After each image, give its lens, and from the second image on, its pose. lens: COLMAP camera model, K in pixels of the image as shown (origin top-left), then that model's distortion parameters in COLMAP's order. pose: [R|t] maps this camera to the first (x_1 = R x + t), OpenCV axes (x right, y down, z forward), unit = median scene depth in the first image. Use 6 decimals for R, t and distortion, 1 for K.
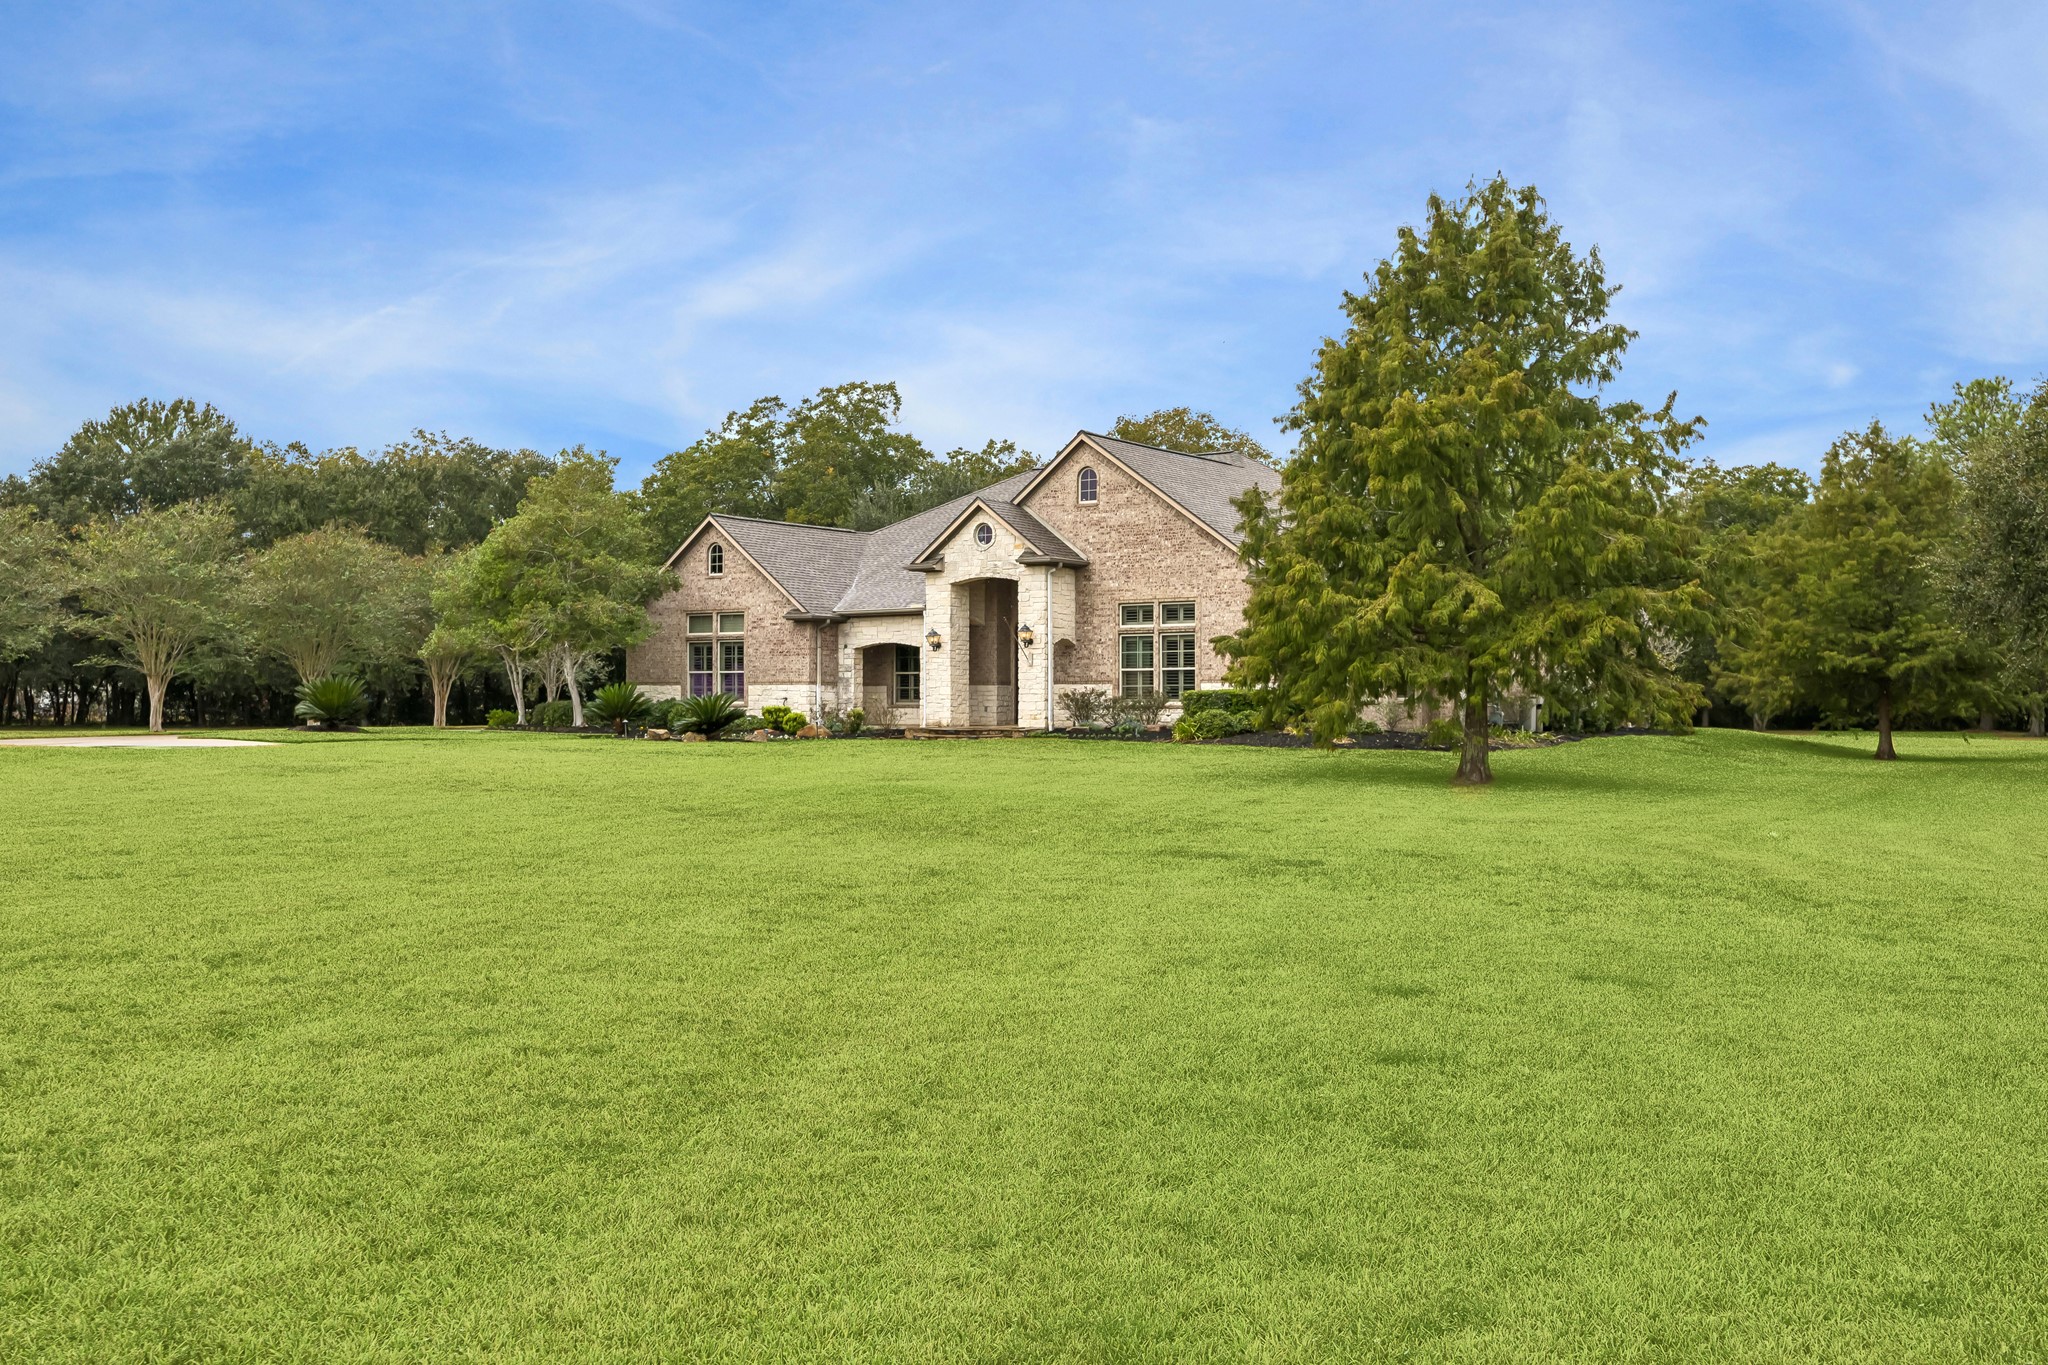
lens RADIAL K [[1977.1, 0, 1021.7], [0, 1977.1, 683.2], [0, 0, 1]] dist [-0.012490, 0.000000]
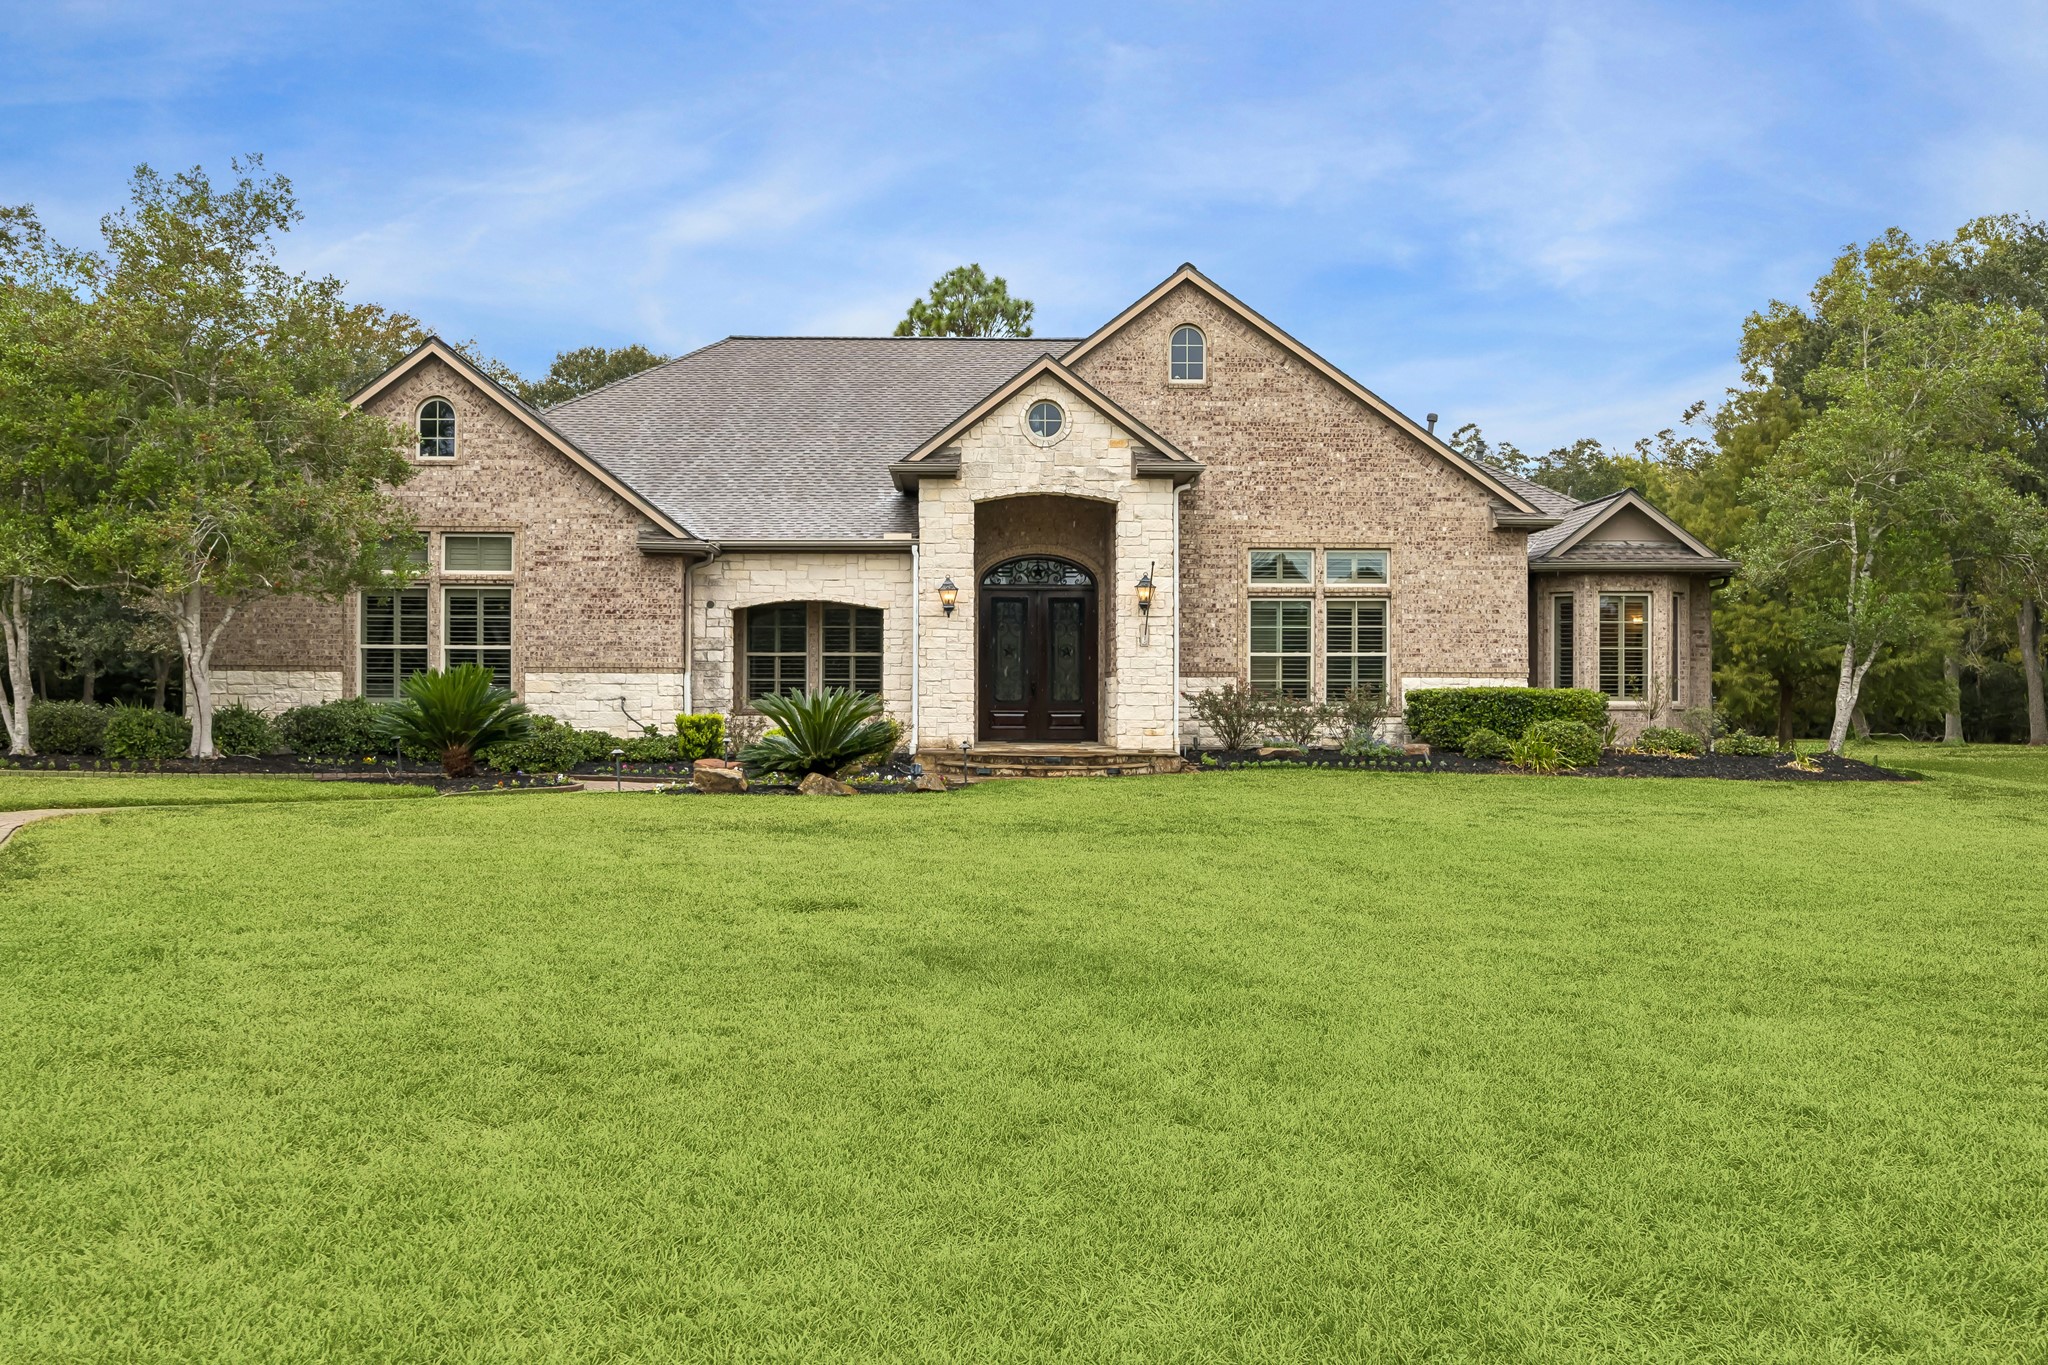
lens RADIAL K [[1977.1, 0, 1023.0], [0, 1977.1, 686.6], [0, 0, 1]] dist [-0.012490, 0.000000]
pose [[0.785340, 0.006746, 0.619028, -0.384687], [-0.007869, 0.999969, -0.000914, 0.004295], [-0.619014, -0.004153, 0.785369, 0.545883]]
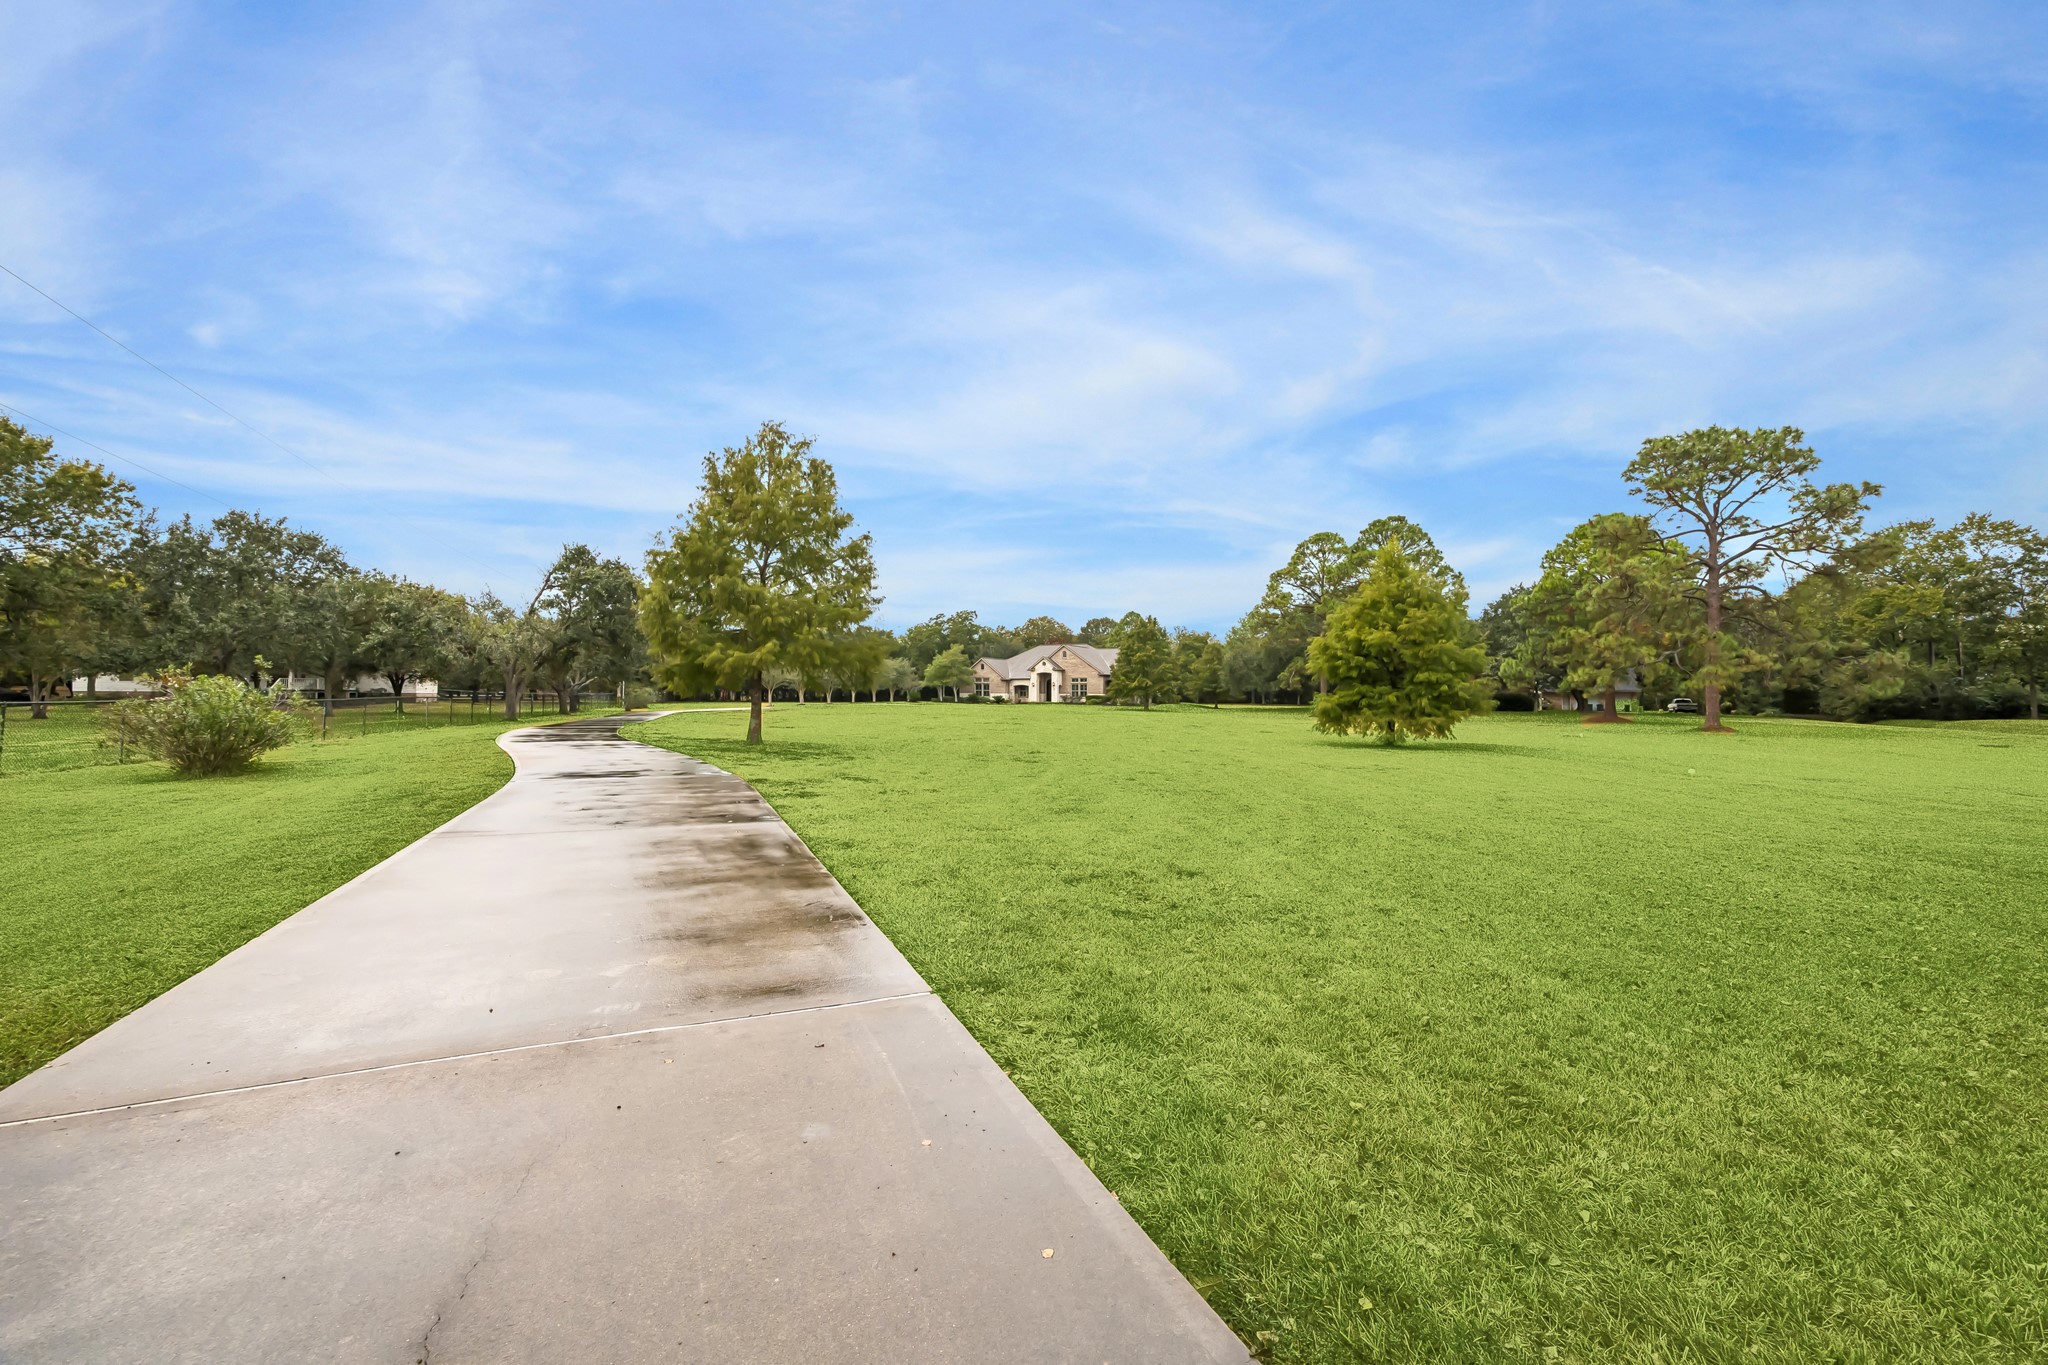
lens RADIAL K [[805.8, 0, 1027.1], [0, 805.8, 689.2], [0, 0, 1]] dist [-0.007839, 0.000614]
pose [[0.990140, 0.004369, 0.140013, -0.348810], [-0.005012, 0.999978, 0.004244, -0.019160], [-0.139991, -0.004904, 0.990141, -1.027880]]
